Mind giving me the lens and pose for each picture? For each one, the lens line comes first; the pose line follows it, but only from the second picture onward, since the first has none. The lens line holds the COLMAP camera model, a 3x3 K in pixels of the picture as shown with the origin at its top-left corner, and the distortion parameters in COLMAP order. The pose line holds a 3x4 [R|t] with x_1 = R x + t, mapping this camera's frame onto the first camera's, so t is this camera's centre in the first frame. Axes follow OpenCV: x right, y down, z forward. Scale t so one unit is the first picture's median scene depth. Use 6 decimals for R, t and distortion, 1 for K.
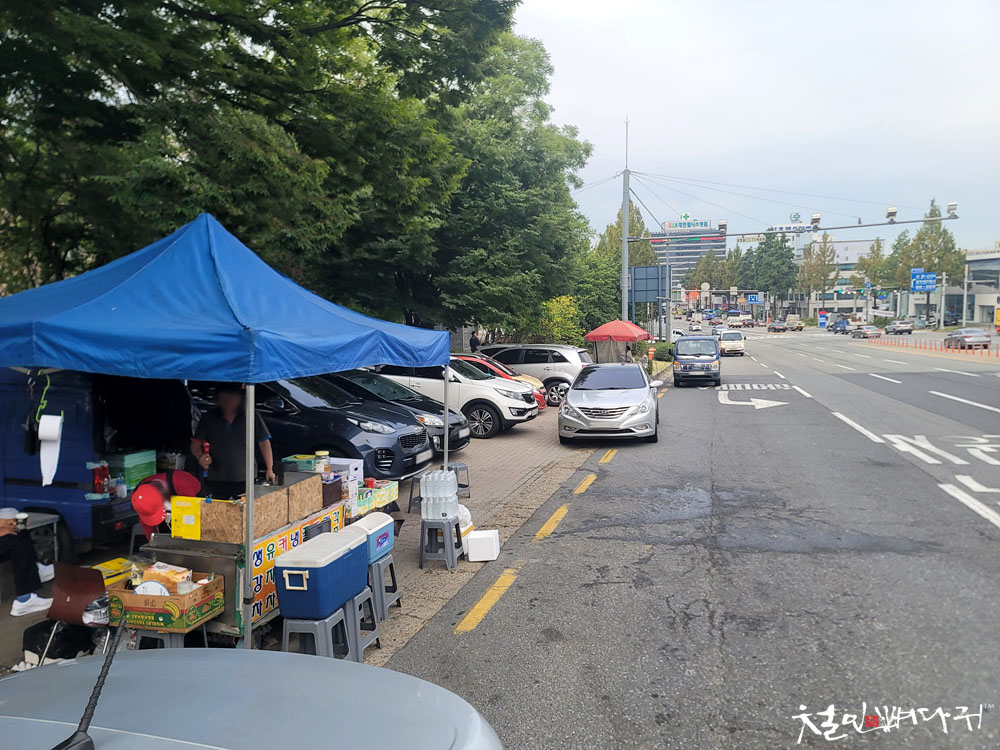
lens RADIAL K [[751.0, 0, 500.0], [0, 751.0, 375.0], [0, 0, 1]] dist [-0.001248, -0.002797]
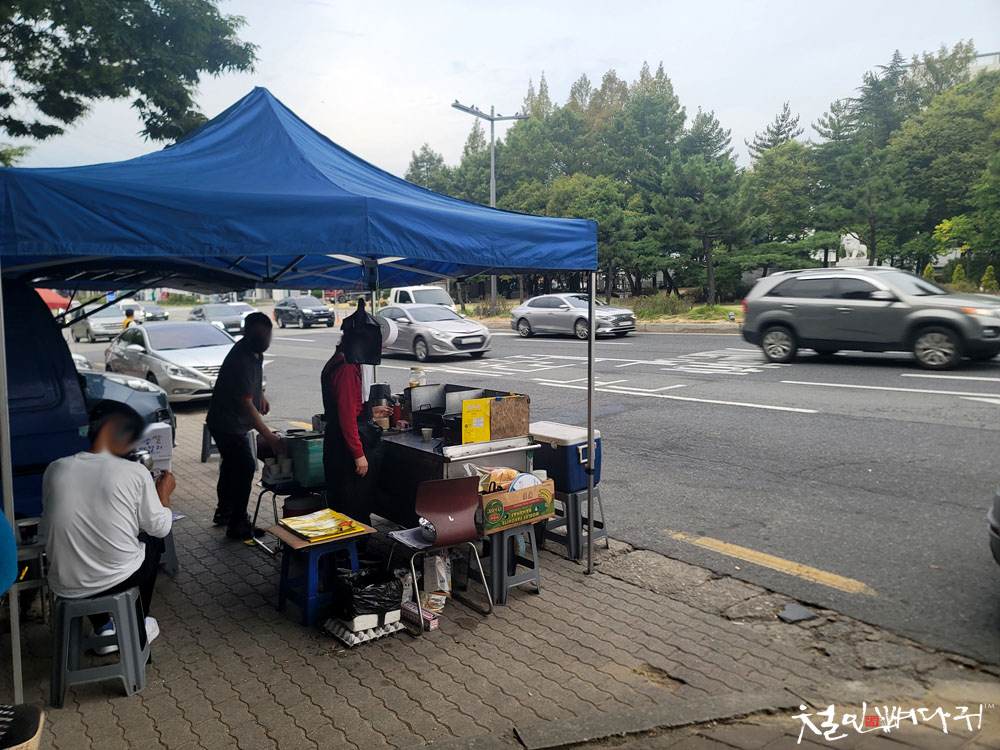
lens RADIAL K [[751.0, 0, 500.0], [0, 751.0, 375.0], [0, 0, 1]] dist [-0.001248, -0.002797]
pose [[0.604455, -0.092178, 0.791288, -1.225585], [0.073975, 0.995486, 0.059457, 0.082131], [-0.793197, 0.022596, 0.608546, 0.420506]]
